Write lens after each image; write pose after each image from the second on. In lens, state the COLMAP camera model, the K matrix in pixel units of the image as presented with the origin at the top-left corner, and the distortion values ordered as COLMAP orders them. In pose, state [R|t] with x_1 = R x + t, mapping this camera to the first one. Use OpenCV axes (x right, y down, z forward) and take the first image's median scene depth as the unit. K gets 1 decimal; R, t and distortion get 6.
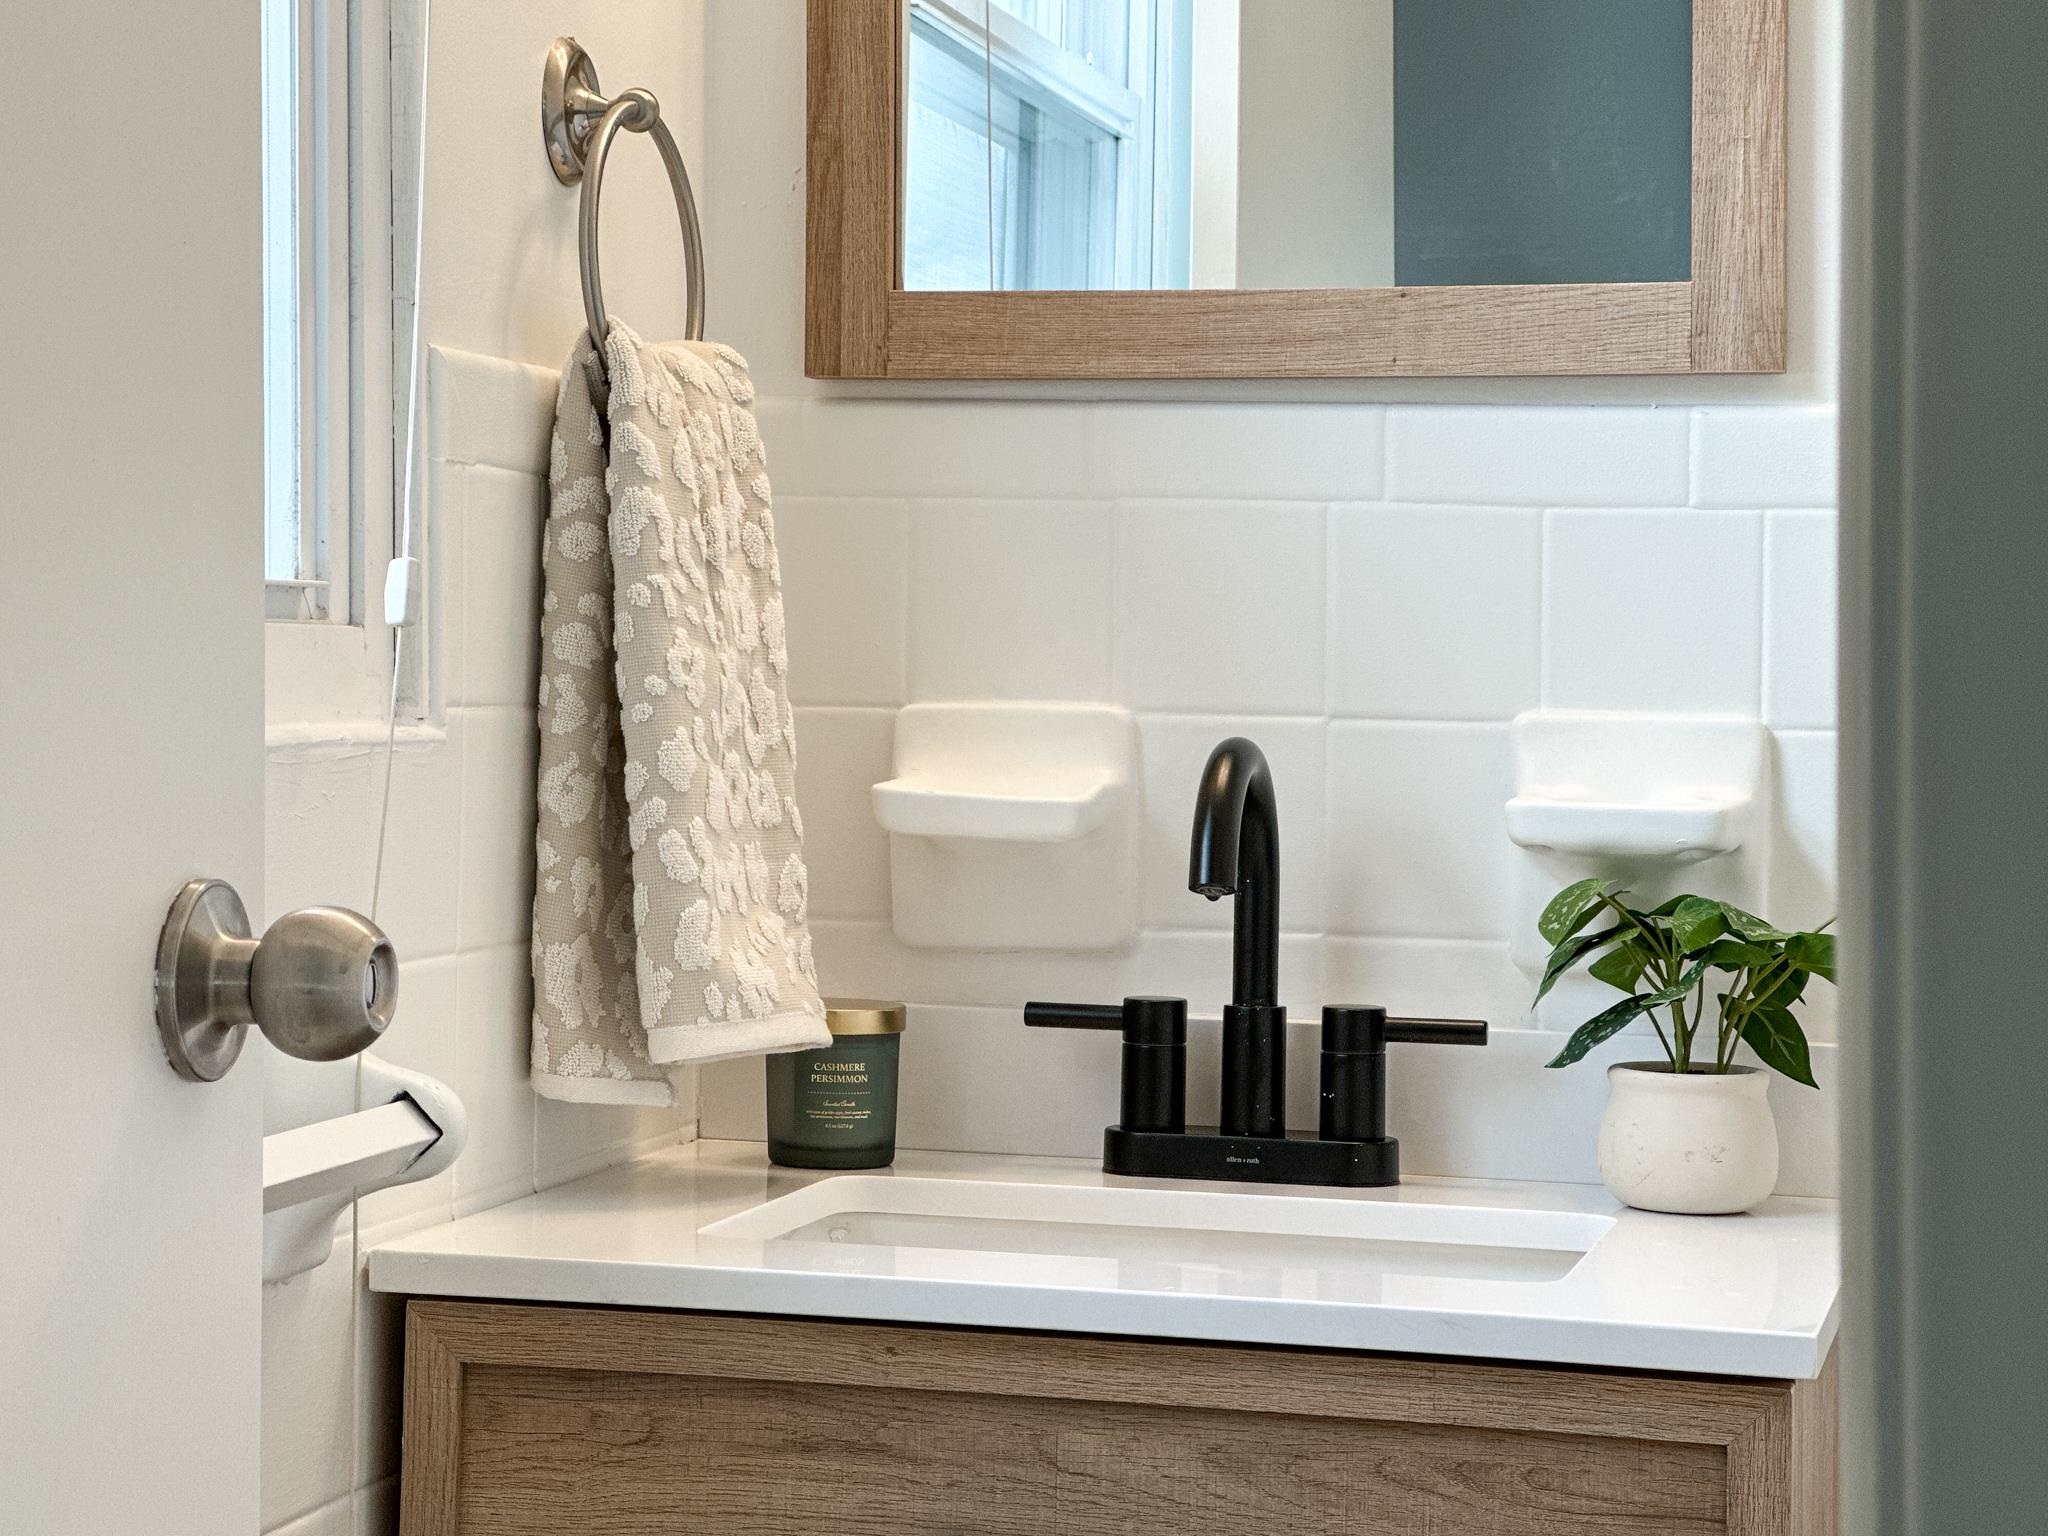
lens RADIAL K [[4558.5, 0, 1013.8], [0, 4558.5, 766.4], [0, 0, 1]] dist [0.134787, 0.000000]
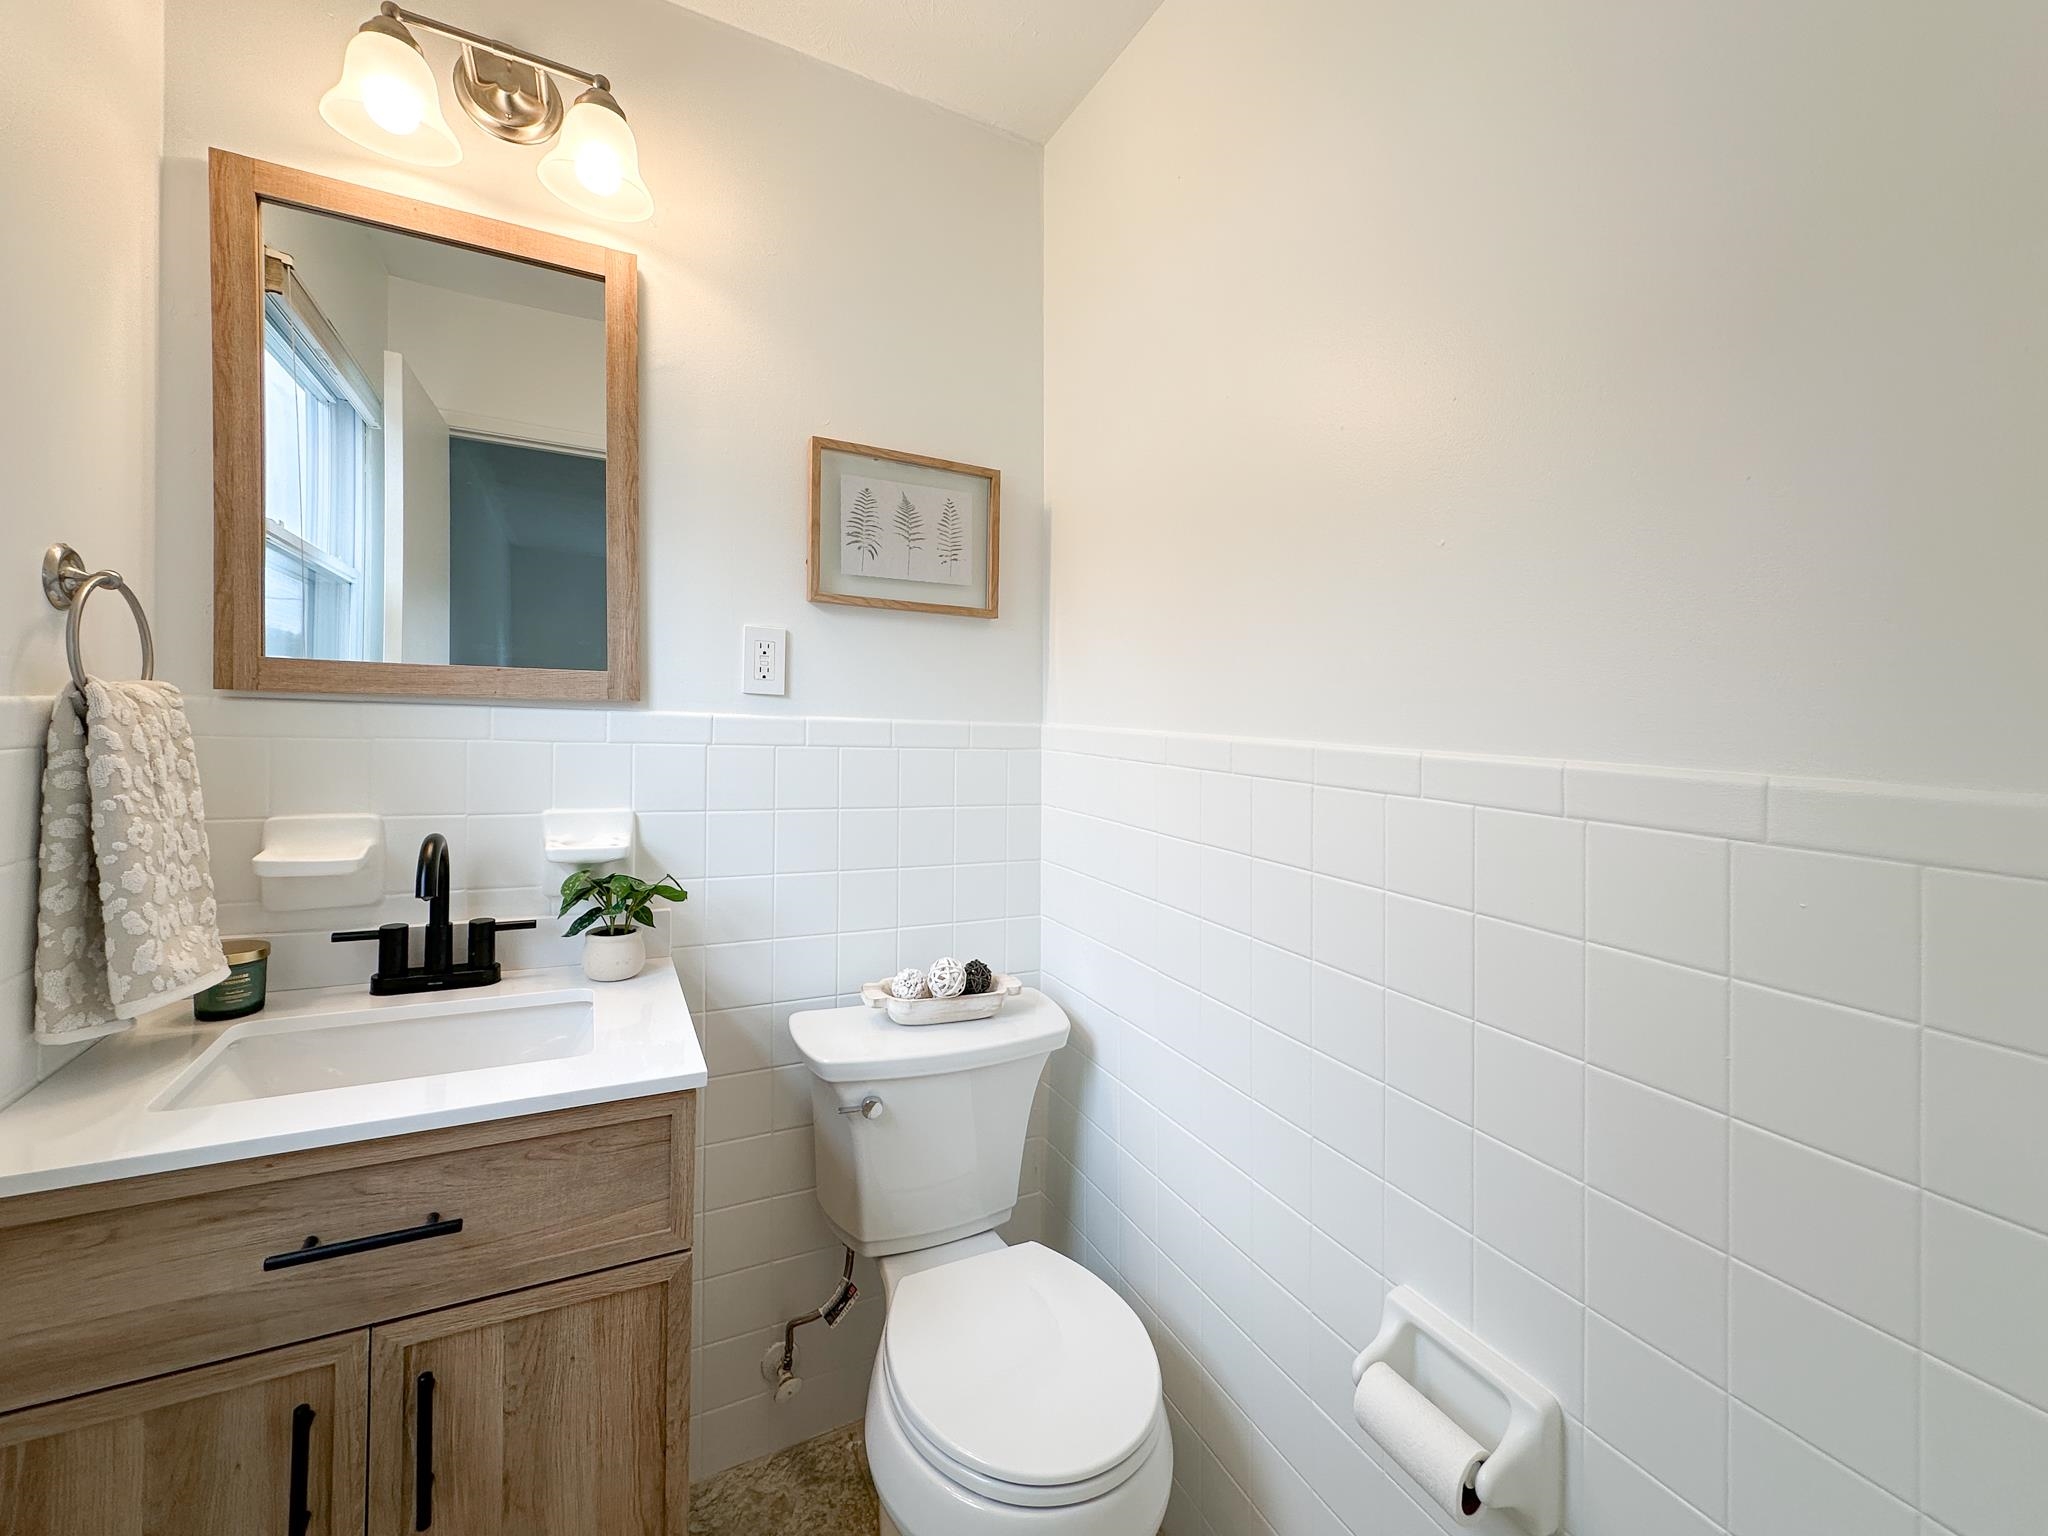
lens RADIAL K [[837.0, 0, 1013.3], [0, 837.0, 724.6], [0, 0, 1]] dist [0.000480, 0.002208]
pose [[0.757099, -0.005407, 0.653278, -0.015812], [-0.005729, 0.999872, 0.014914, -0.081725], [-0.653276, -0.015034, 0.756971, 0.398943]]
